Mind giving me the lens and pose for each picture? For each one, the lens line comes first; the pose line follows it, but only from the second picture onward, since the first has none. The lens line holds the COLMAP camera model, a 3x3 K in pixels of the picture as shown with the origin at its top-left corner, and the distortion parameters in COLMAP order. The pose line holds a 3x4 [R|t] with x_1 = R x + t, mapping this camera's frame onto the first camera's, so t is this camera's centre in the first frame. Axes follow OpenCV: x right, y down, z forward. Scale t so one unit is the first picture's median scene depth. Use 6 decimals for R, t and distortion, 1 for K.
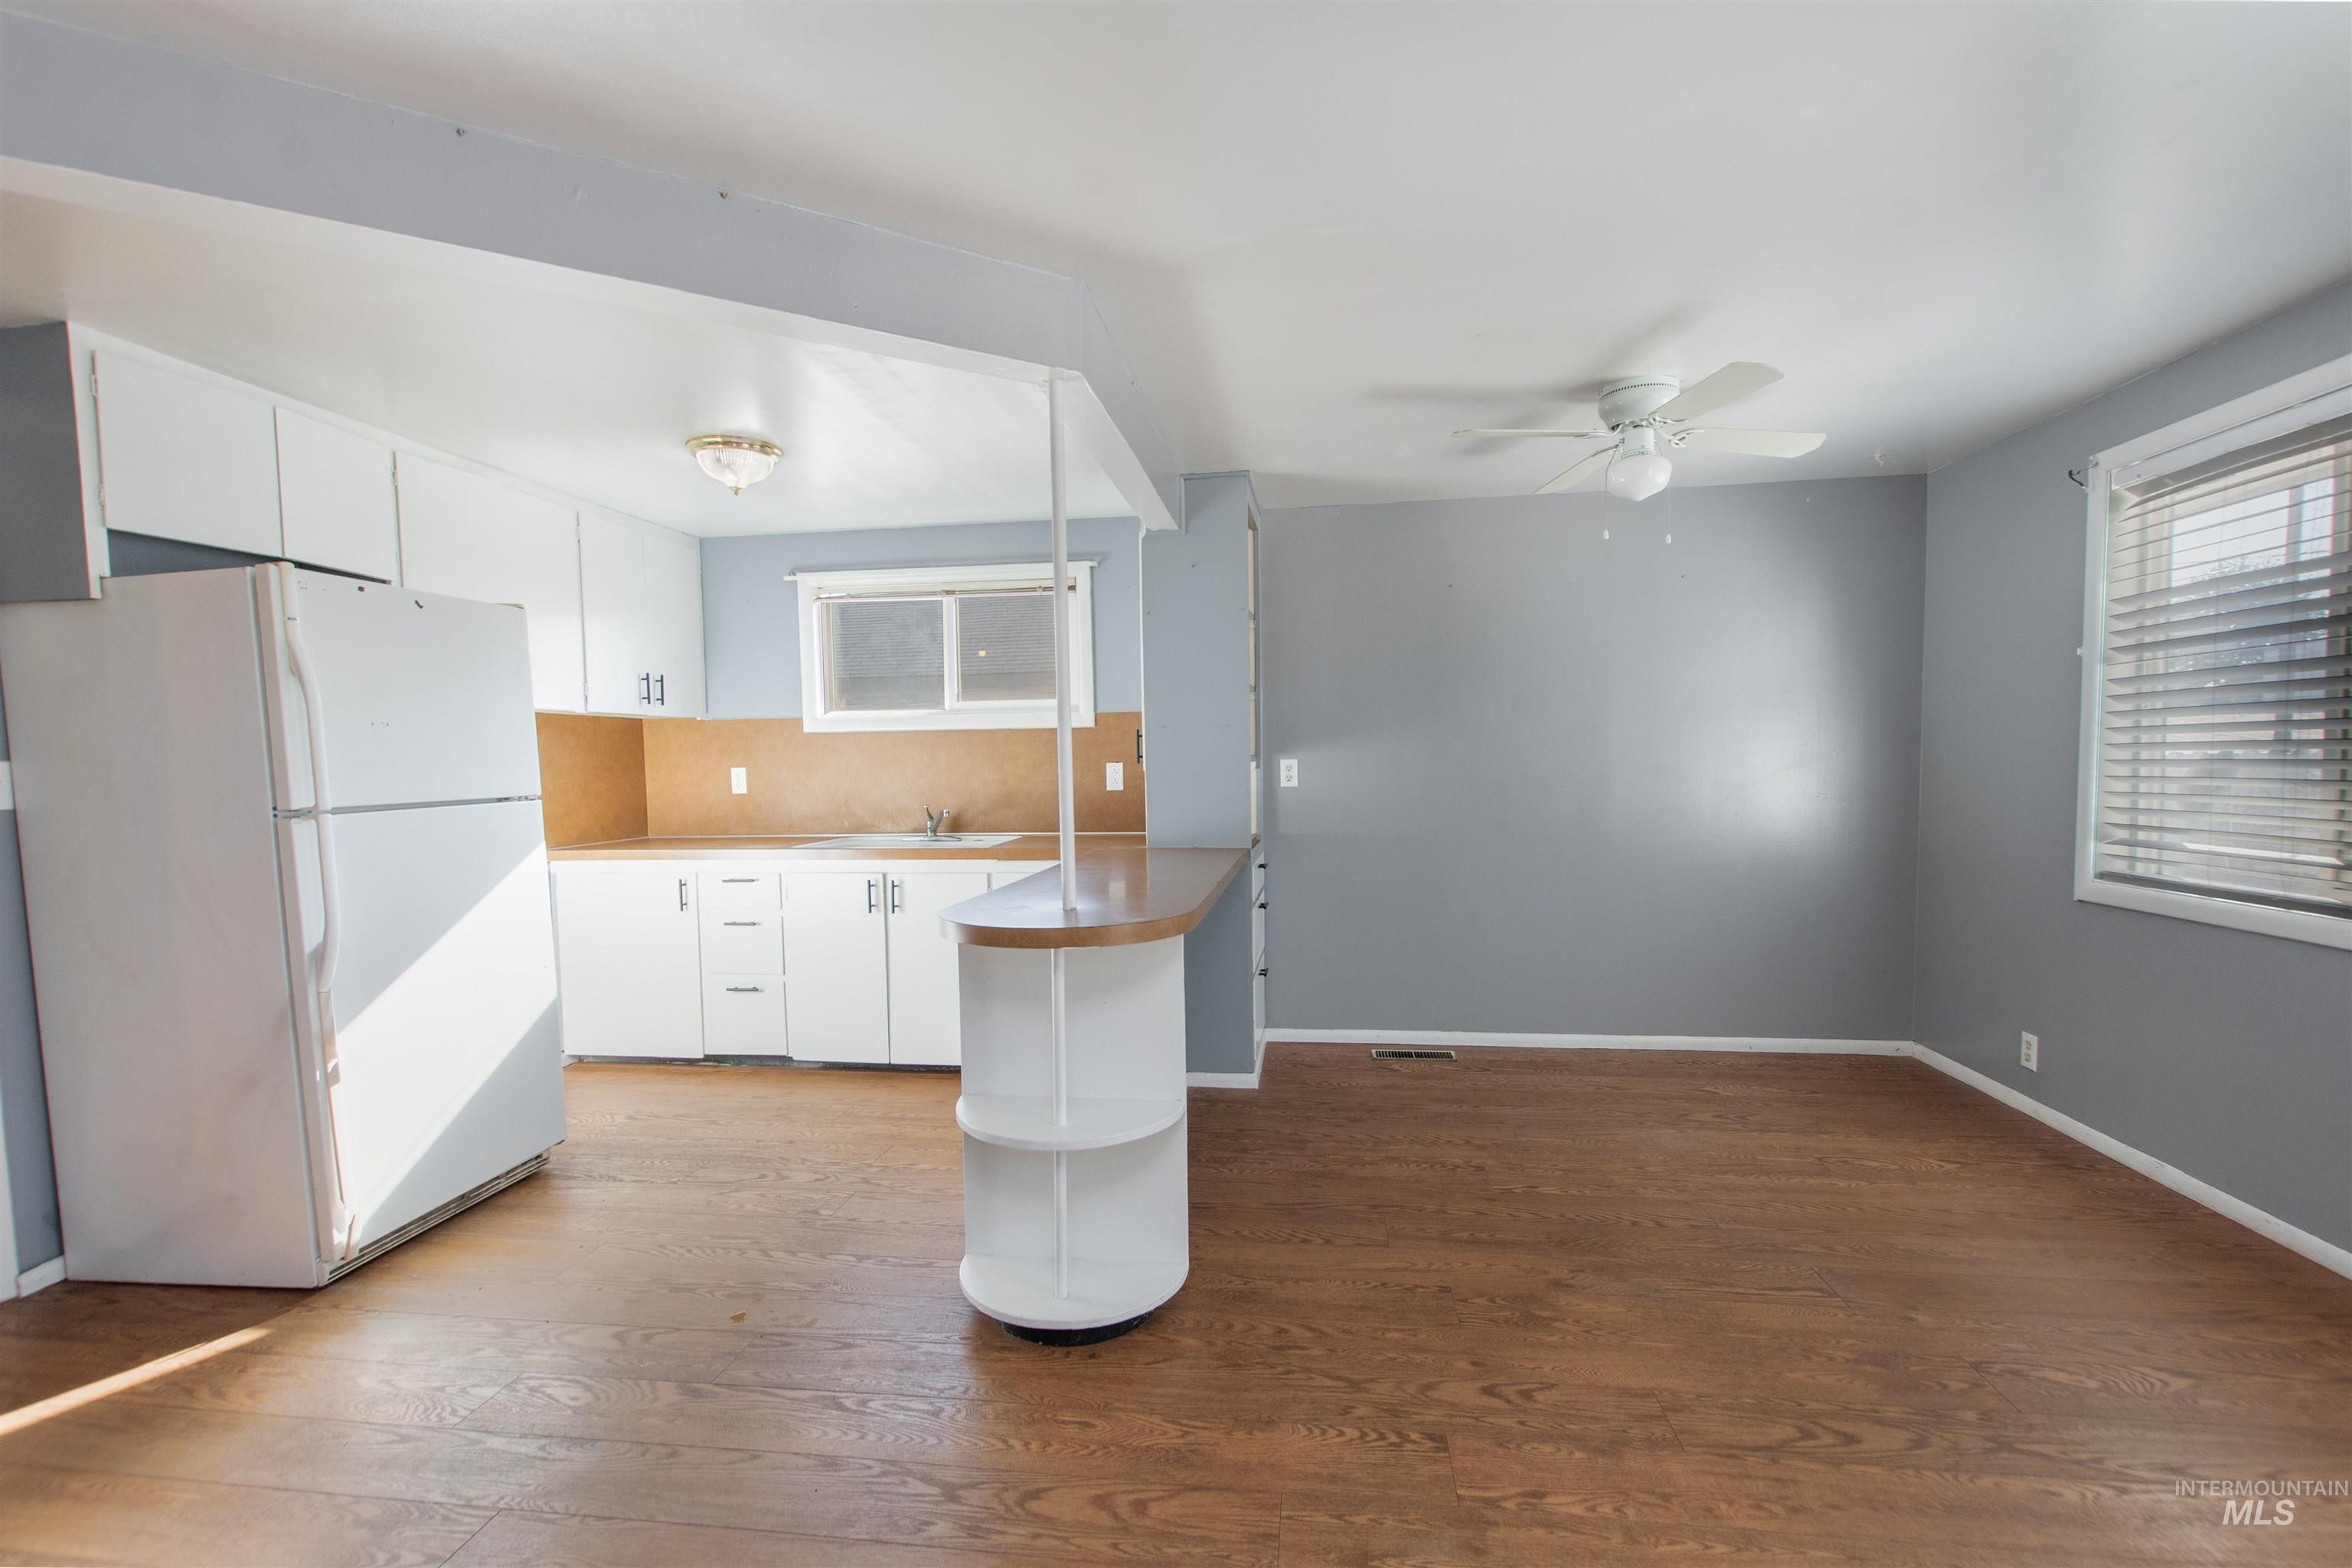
lens RADIAL K [[1036.5, 0, 1172.6], [0, 1036.5, 818.6], [0, 0, 1]] dist [0.010835, -0.005559]
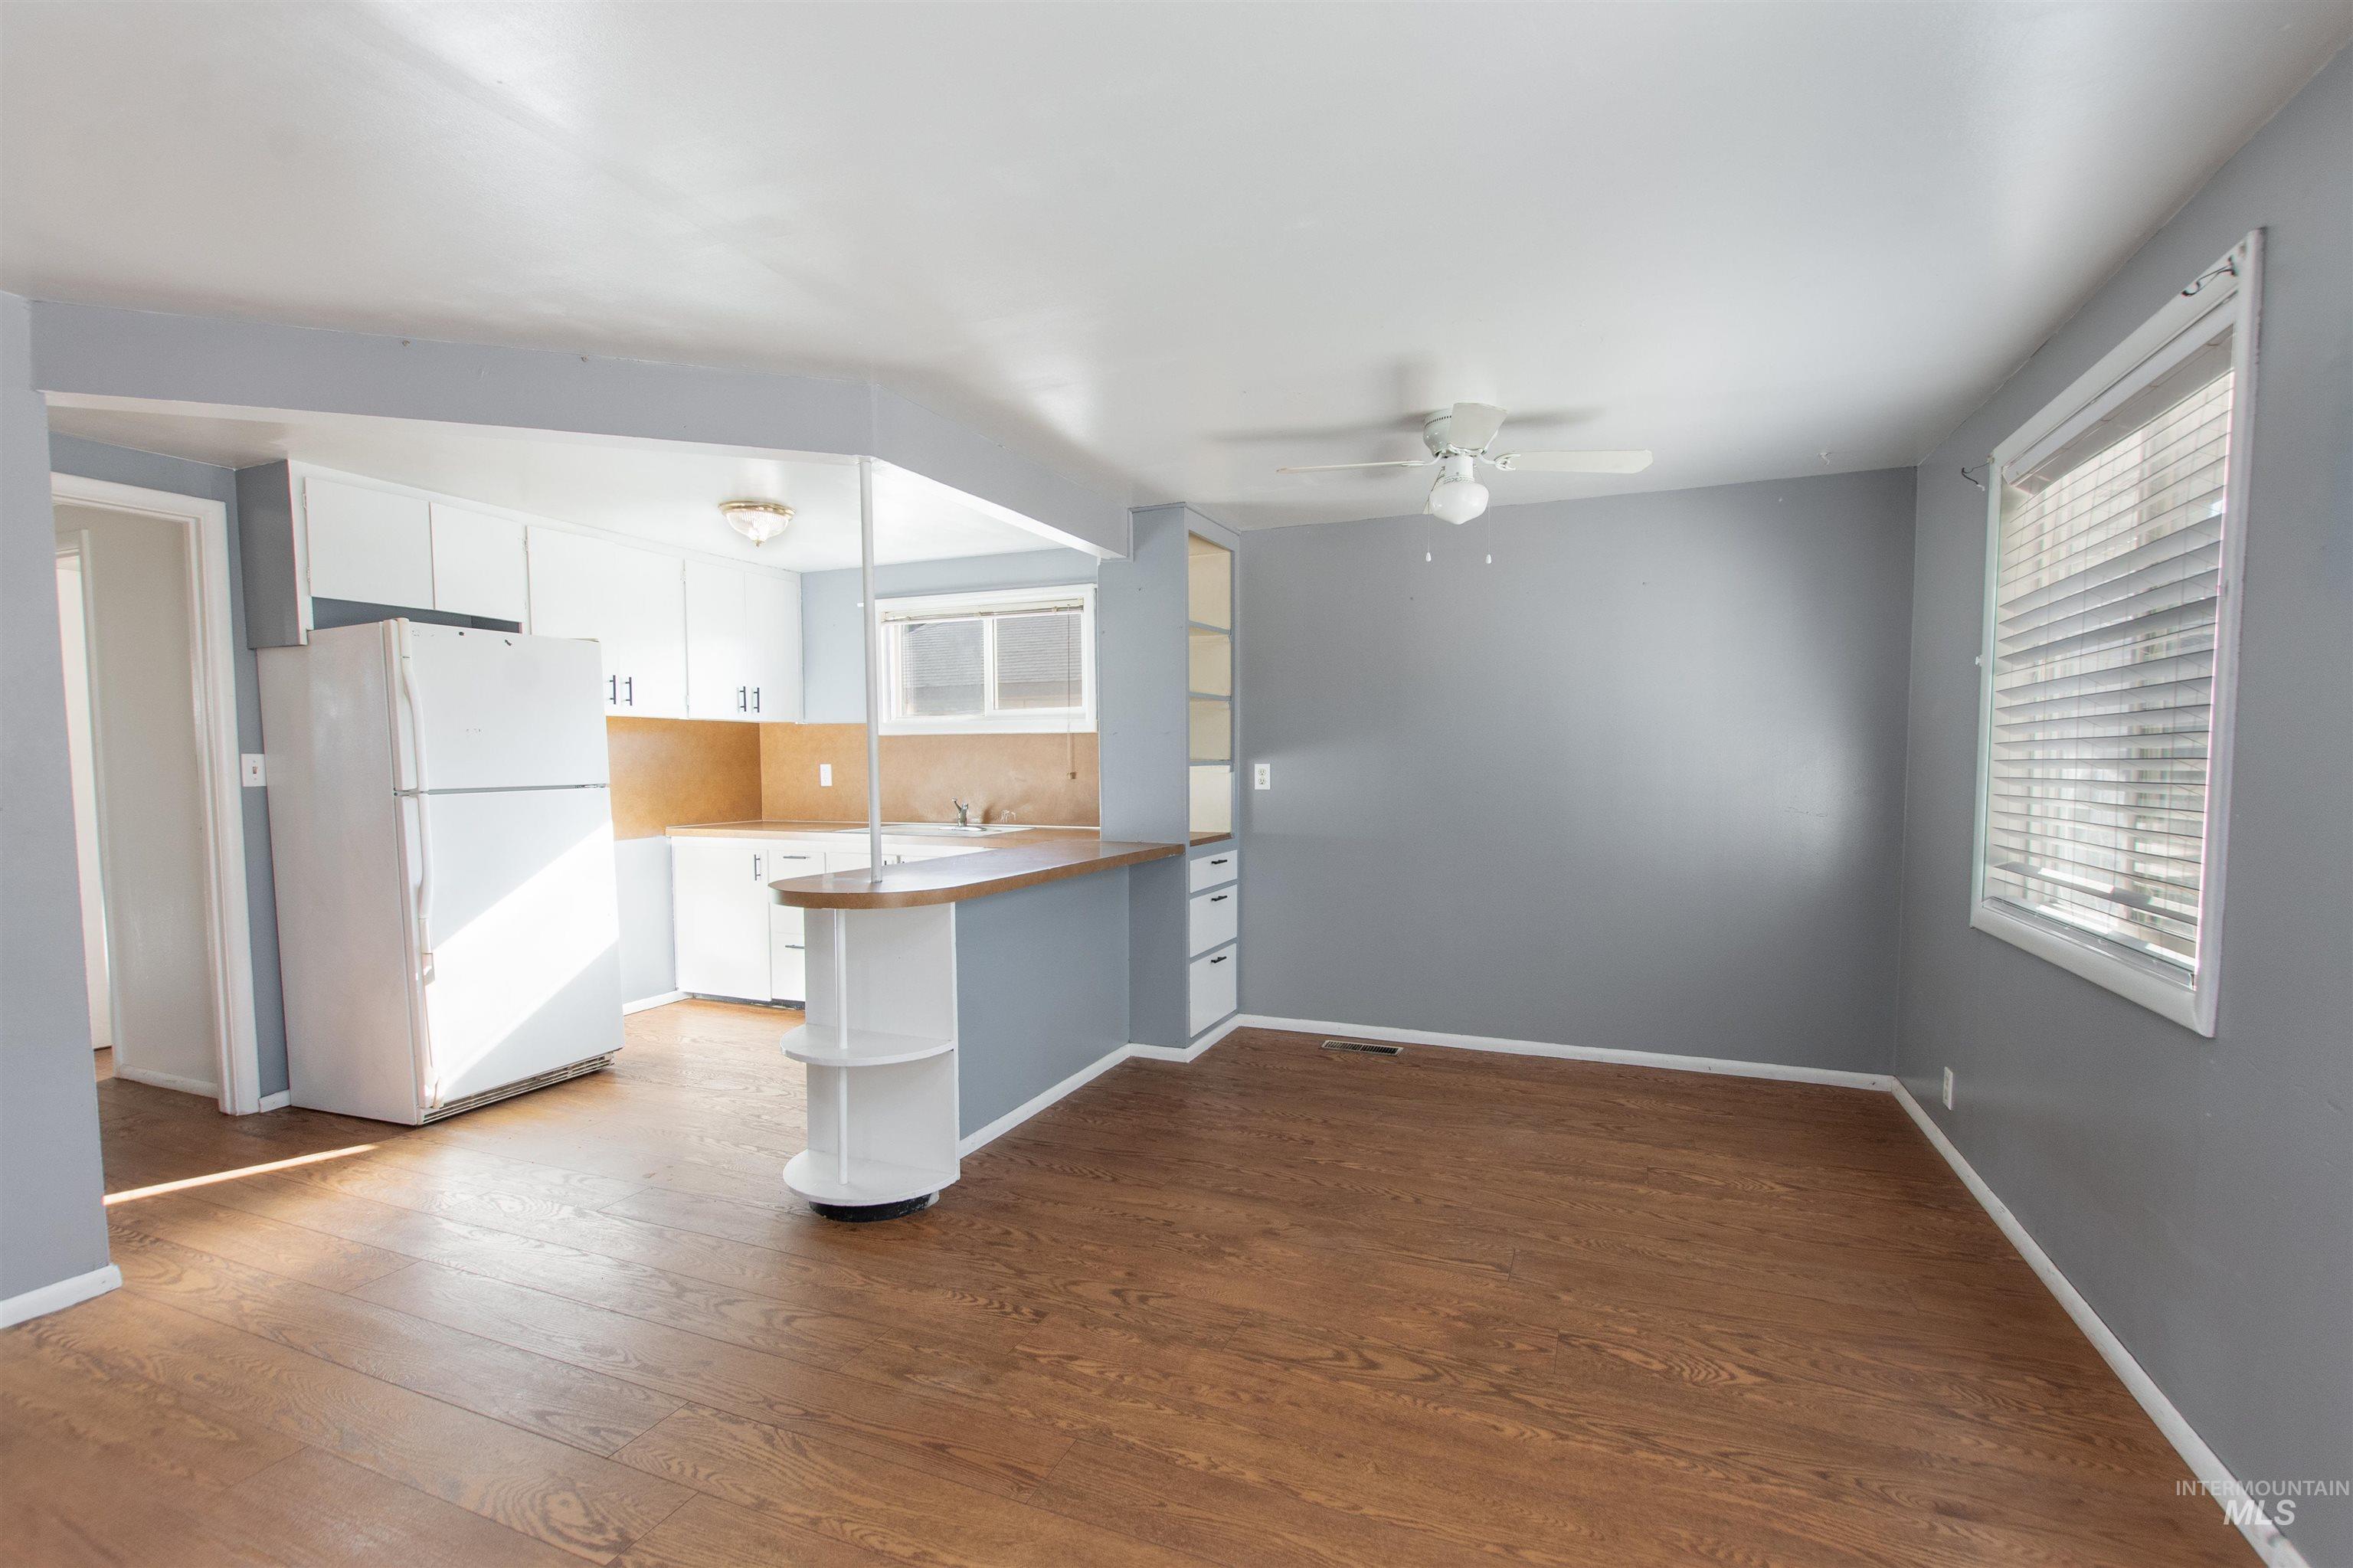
lens RADIAL K [[1054.3, 0, 1171.5], [0, 1054.3, 823.1], [0, 0, 1]] dist [0.007003, -0.000017]
pose [[0.965925, 0.028459, -0.257254, 0.406149], [-0.027441, 0.999595, 0.007547, -0.002325], [0.257365, -0.000231, 0.966314, -0.101391]]
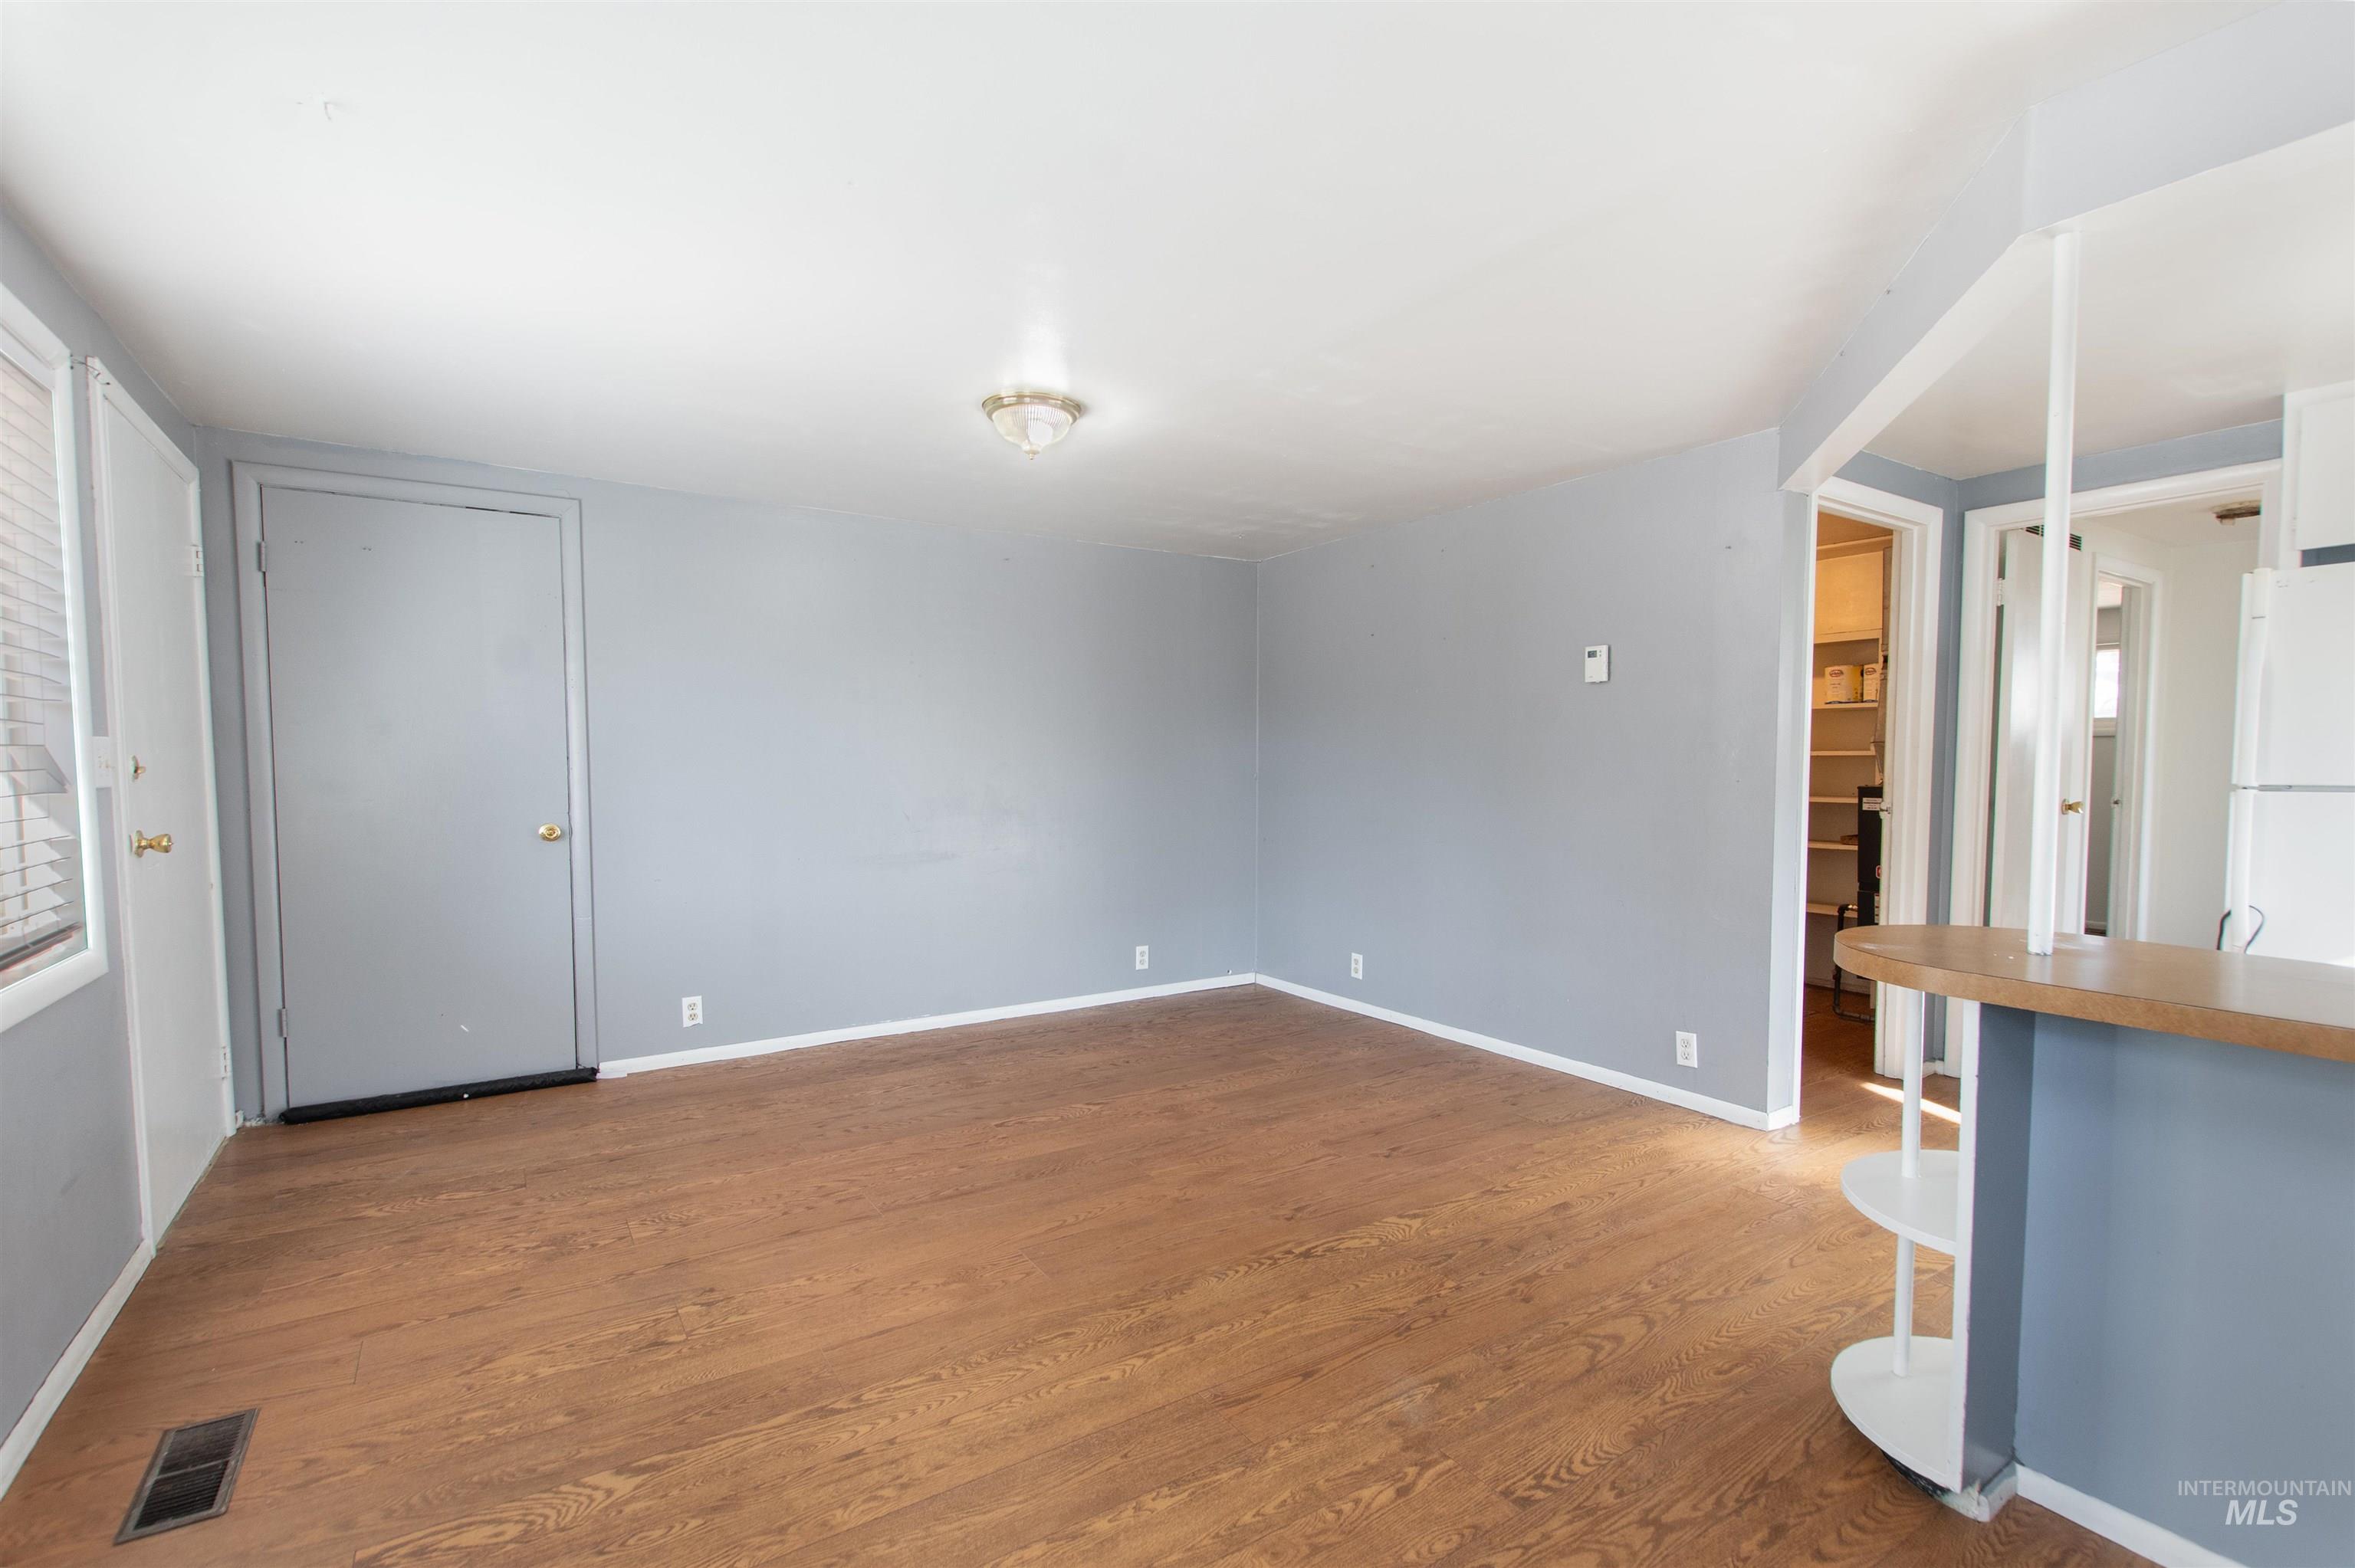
lens RADIAL K [[1070.9, 0, 1174.1], [0, 1070.9, 815.4], [0, 0, 1]] dist [0.008754, -0.005086]
pose [[-0.755060, 0.054846, -0.653358, 0.607556], [-0.025452, 0.993292, 0.112795, -0.056972], [0.655162, 0.101797, -0.748599, 0.821614]]
